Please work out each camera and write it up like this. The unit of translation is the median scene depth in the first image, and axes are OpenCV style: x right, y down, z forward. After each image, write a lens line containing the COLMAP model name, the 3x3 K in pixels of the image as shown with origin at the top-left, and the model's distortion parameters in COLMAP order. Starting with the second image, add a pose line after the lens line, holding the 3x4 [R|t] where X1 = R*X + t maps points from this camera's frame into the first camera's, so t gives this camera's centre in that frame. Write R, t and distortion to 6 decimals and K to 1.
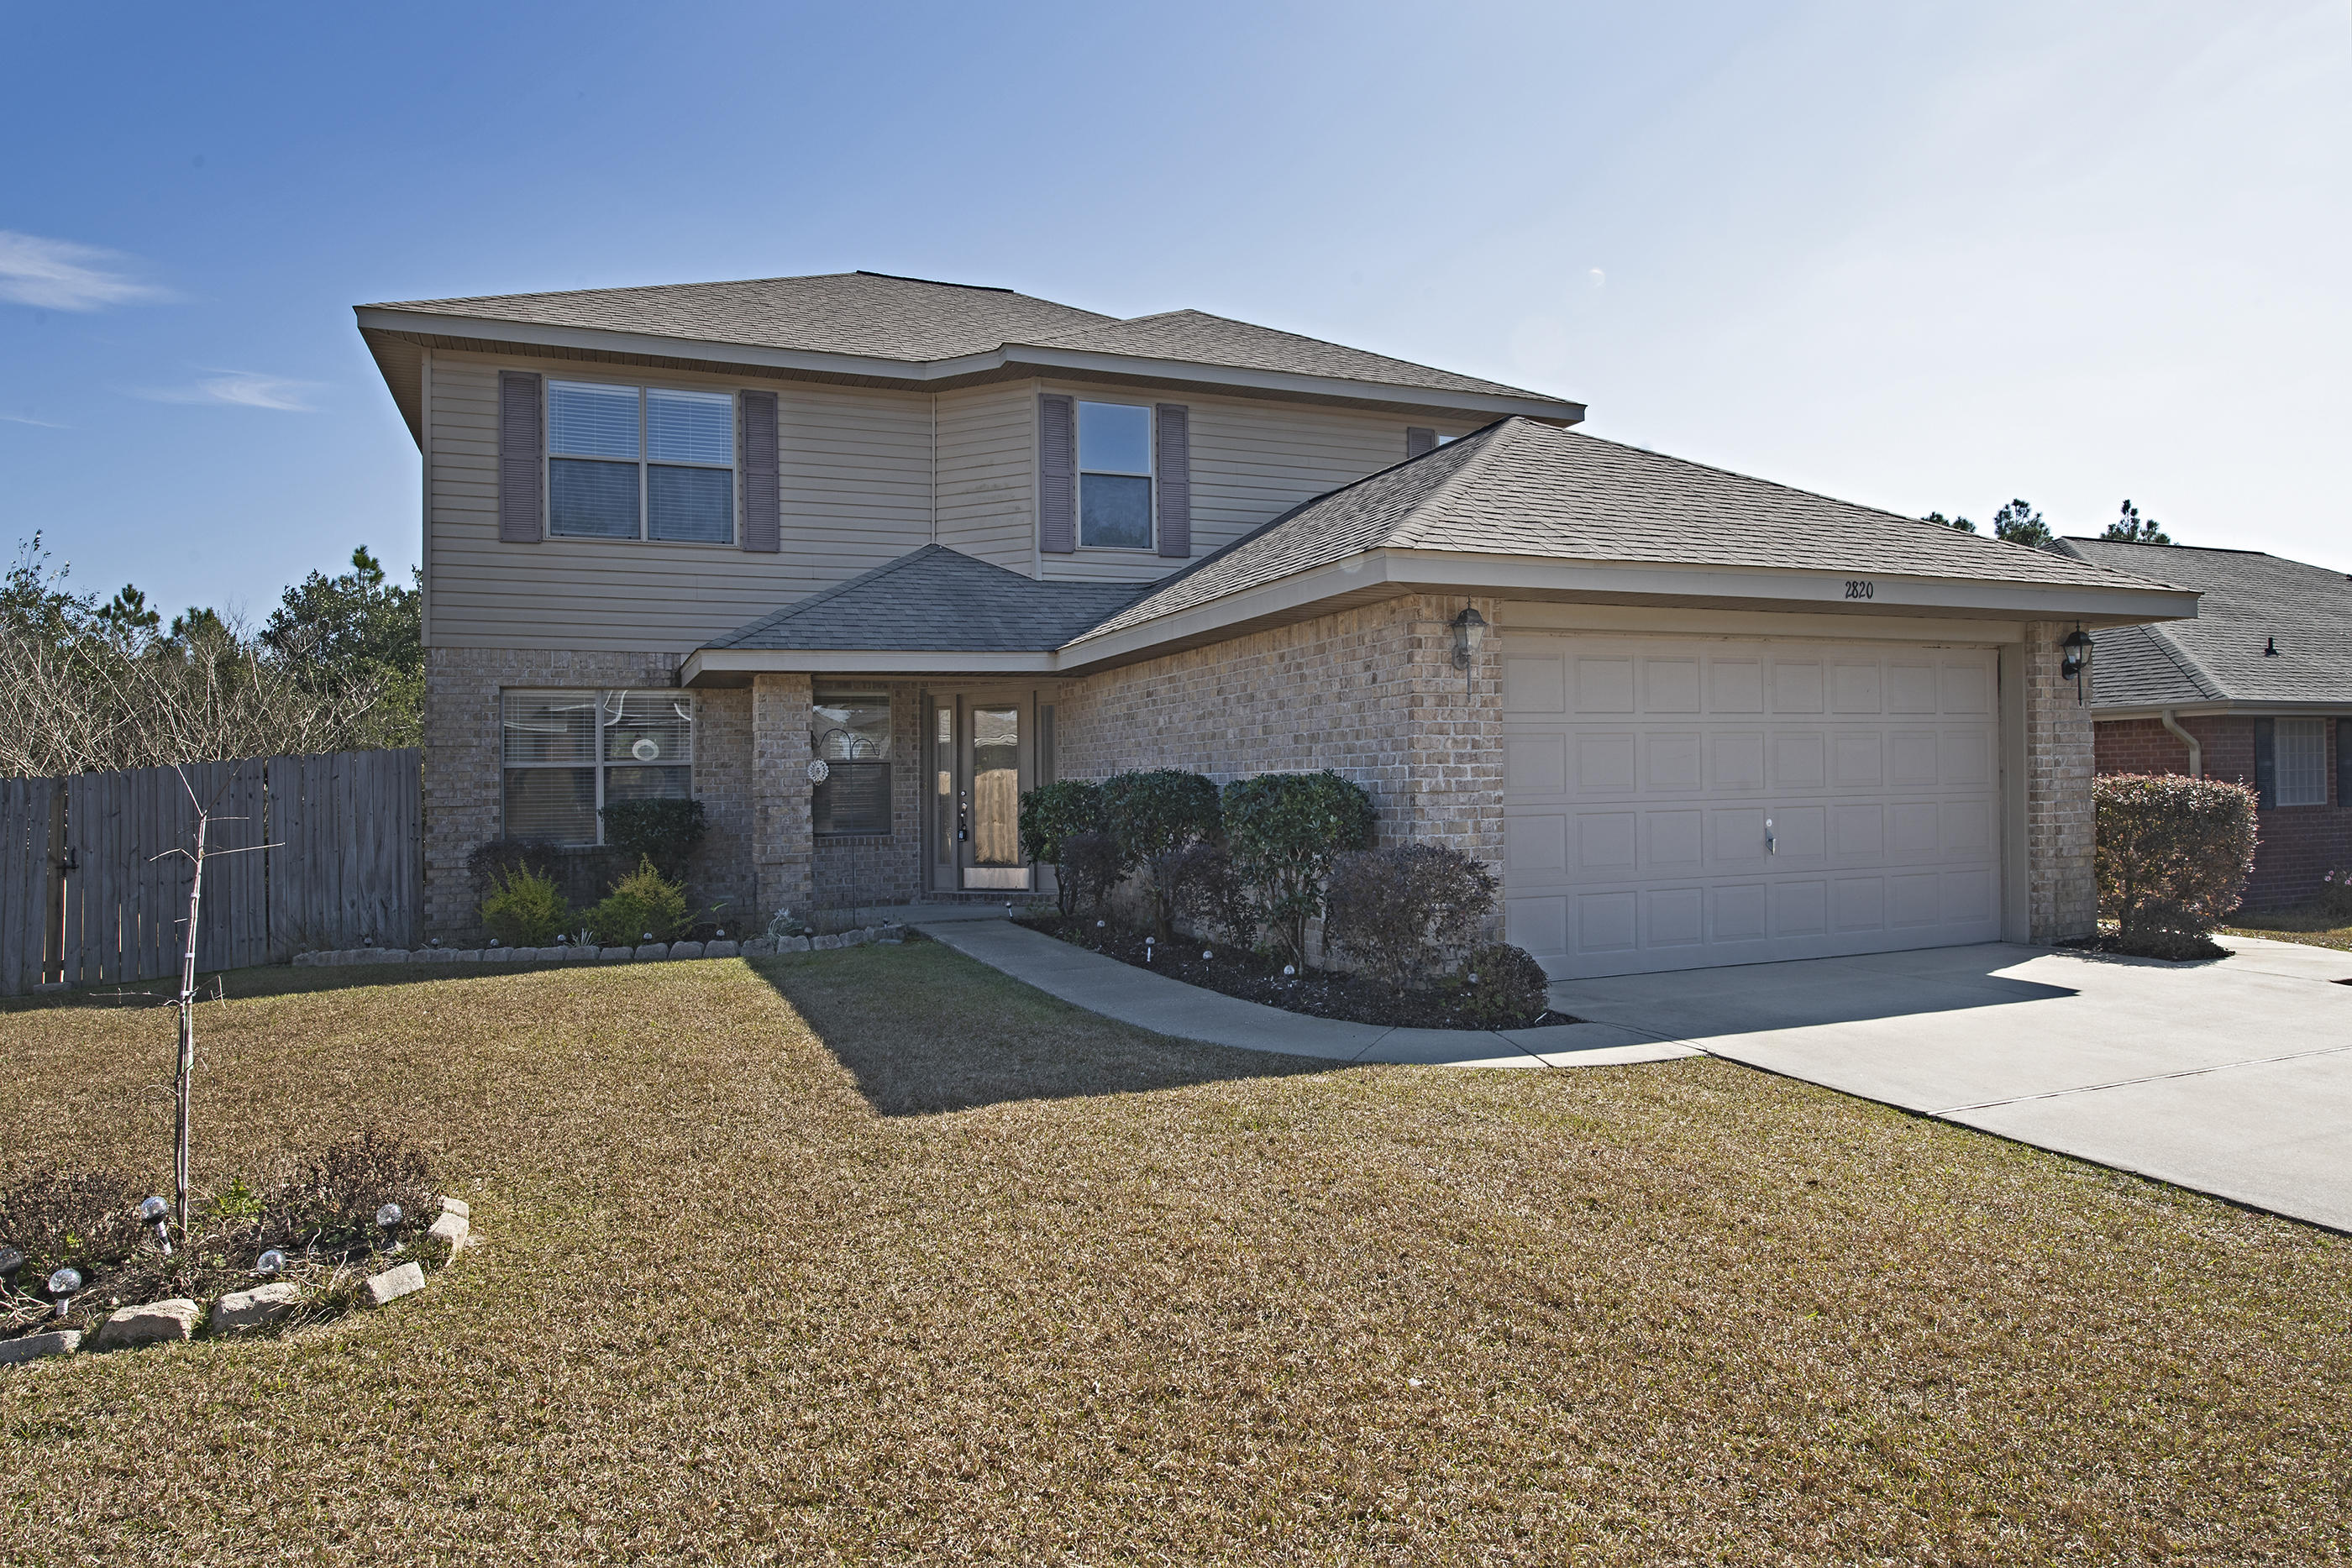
lens RADIAL K [[1391.9, 0, 1176.0], [0, 1391.9, 784.0], [0, 0, 1]] dist [0.001994, 0.000672]
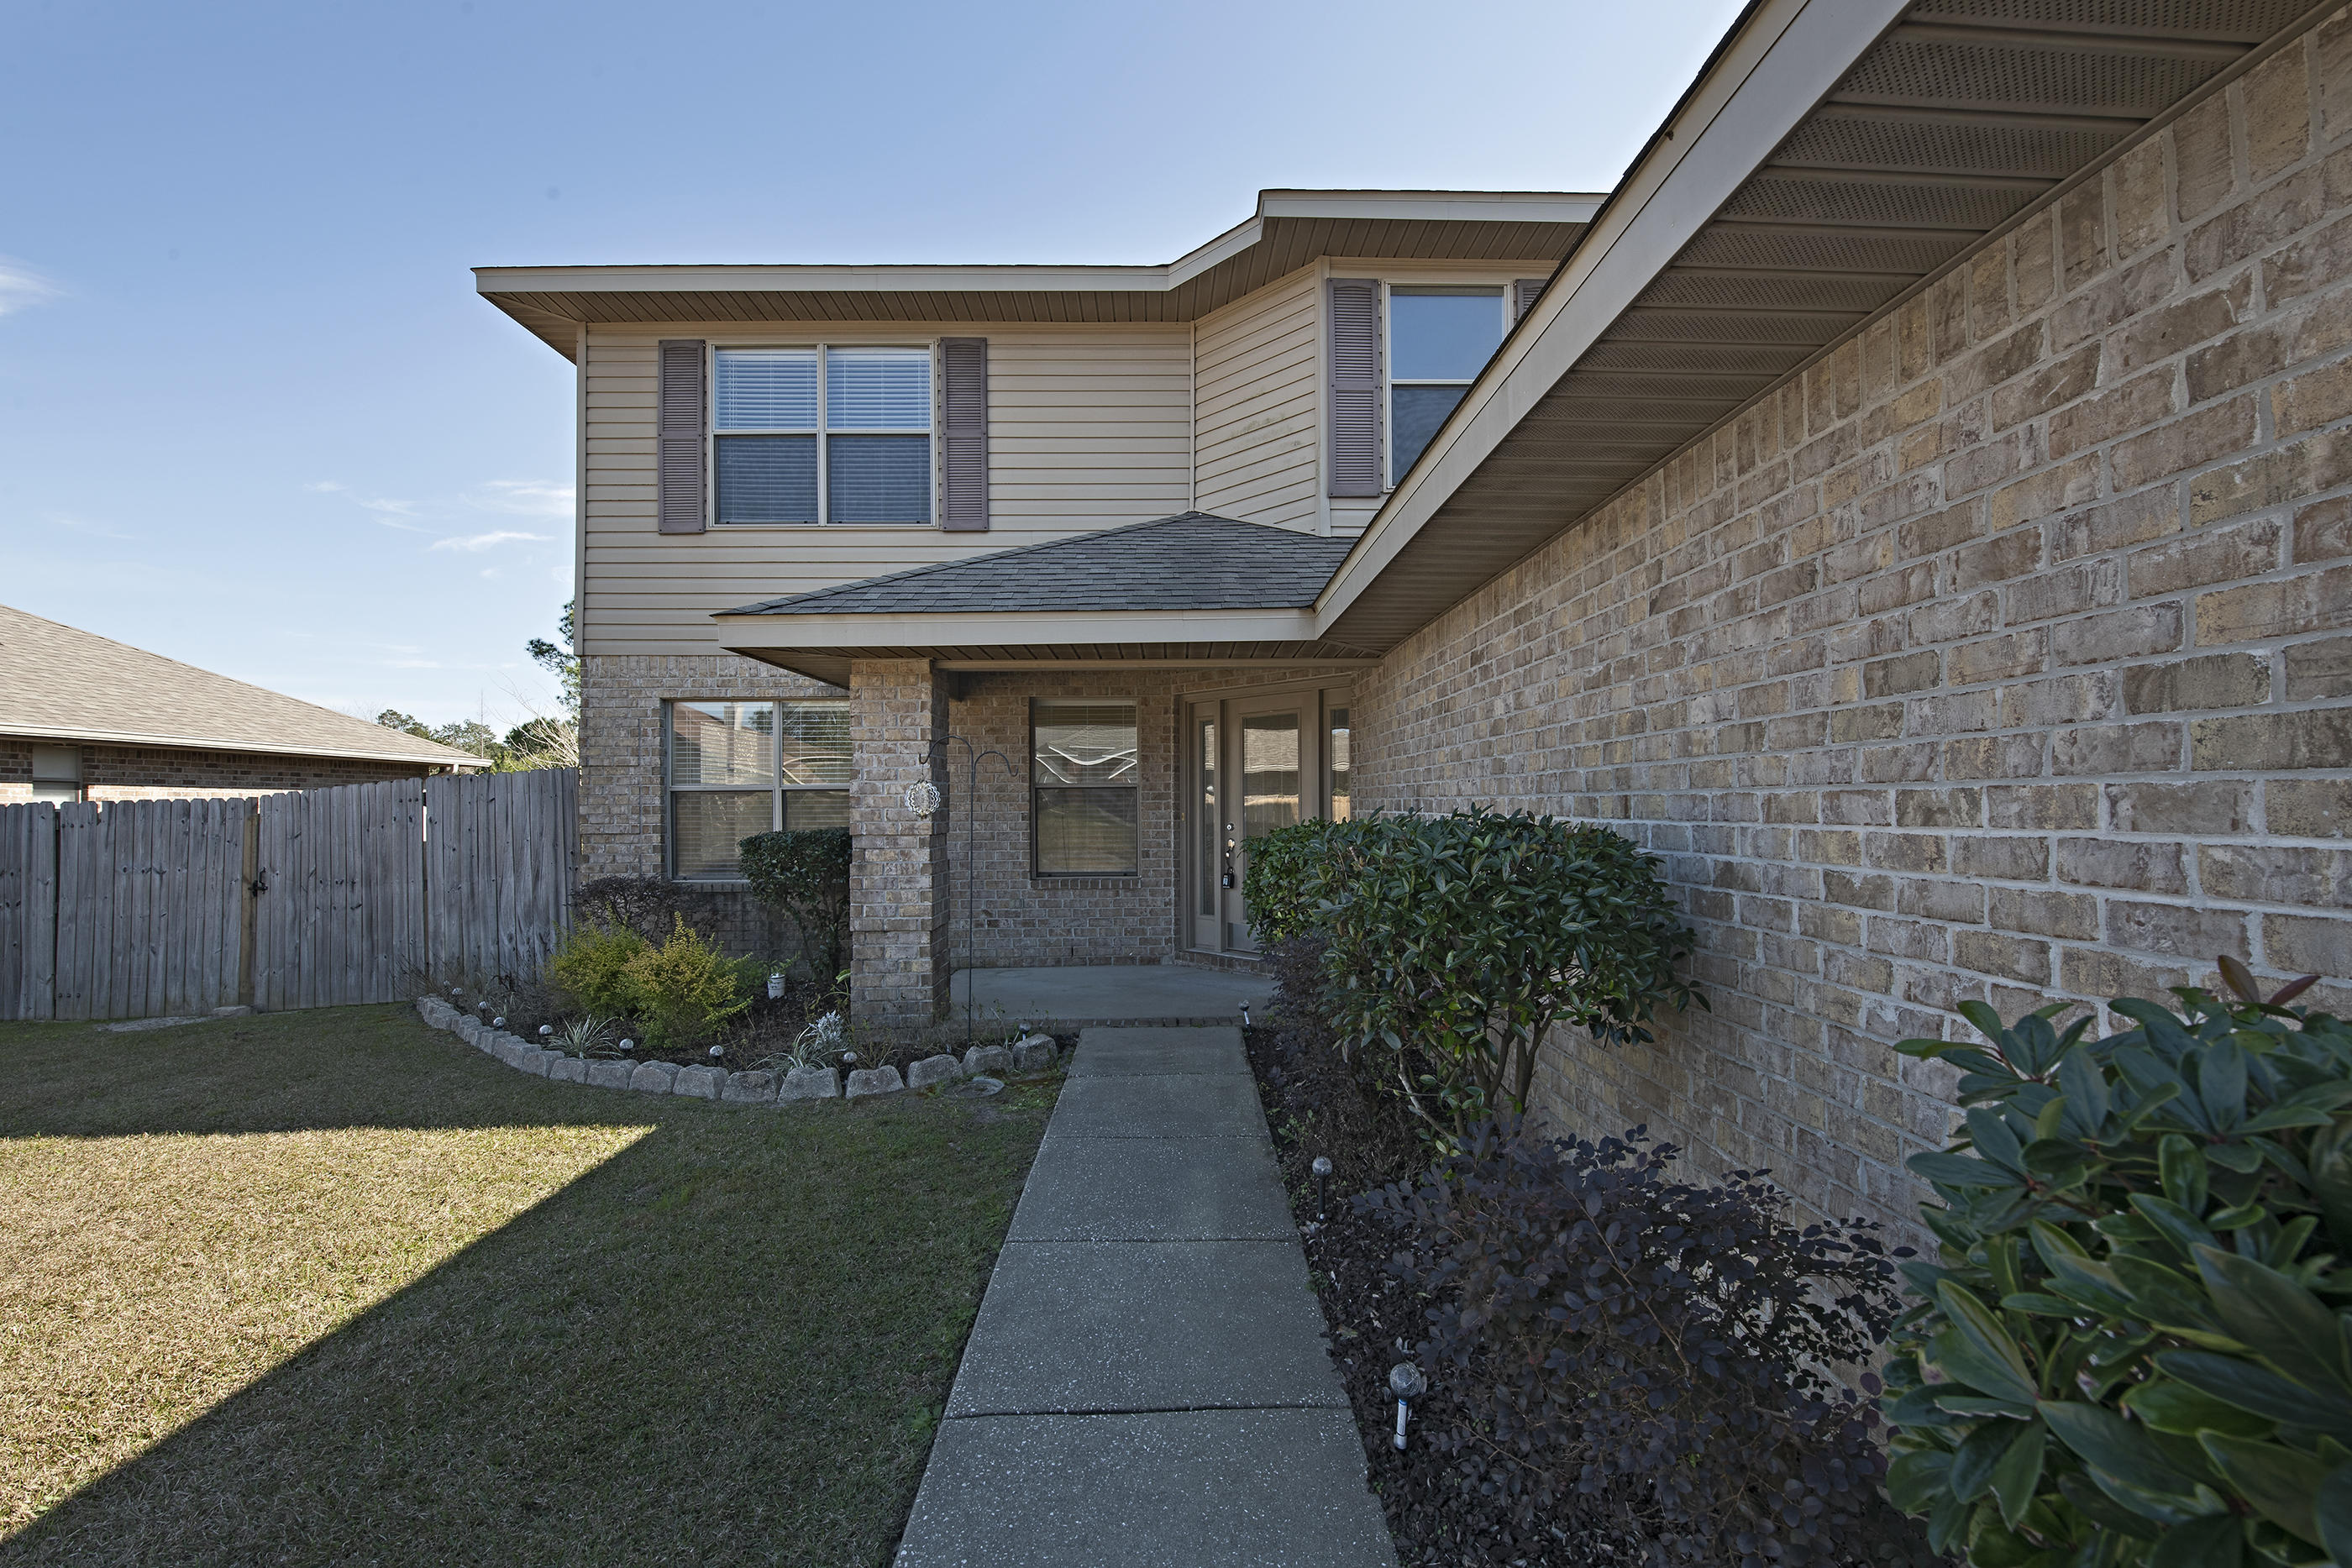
lens RADIAL K [[912.8, 0, 1031.5], [0, 912.8, 775.1], [0, 0, 1]] dist [0.007765, -0.000042]
pose [[0.866978, -0.001210, -0.498344, 0.007164], [-0.012282, 0.999641, -0.023795, -0.010727], [0.498194, 0.026751, 0.866653, 0.622406]]
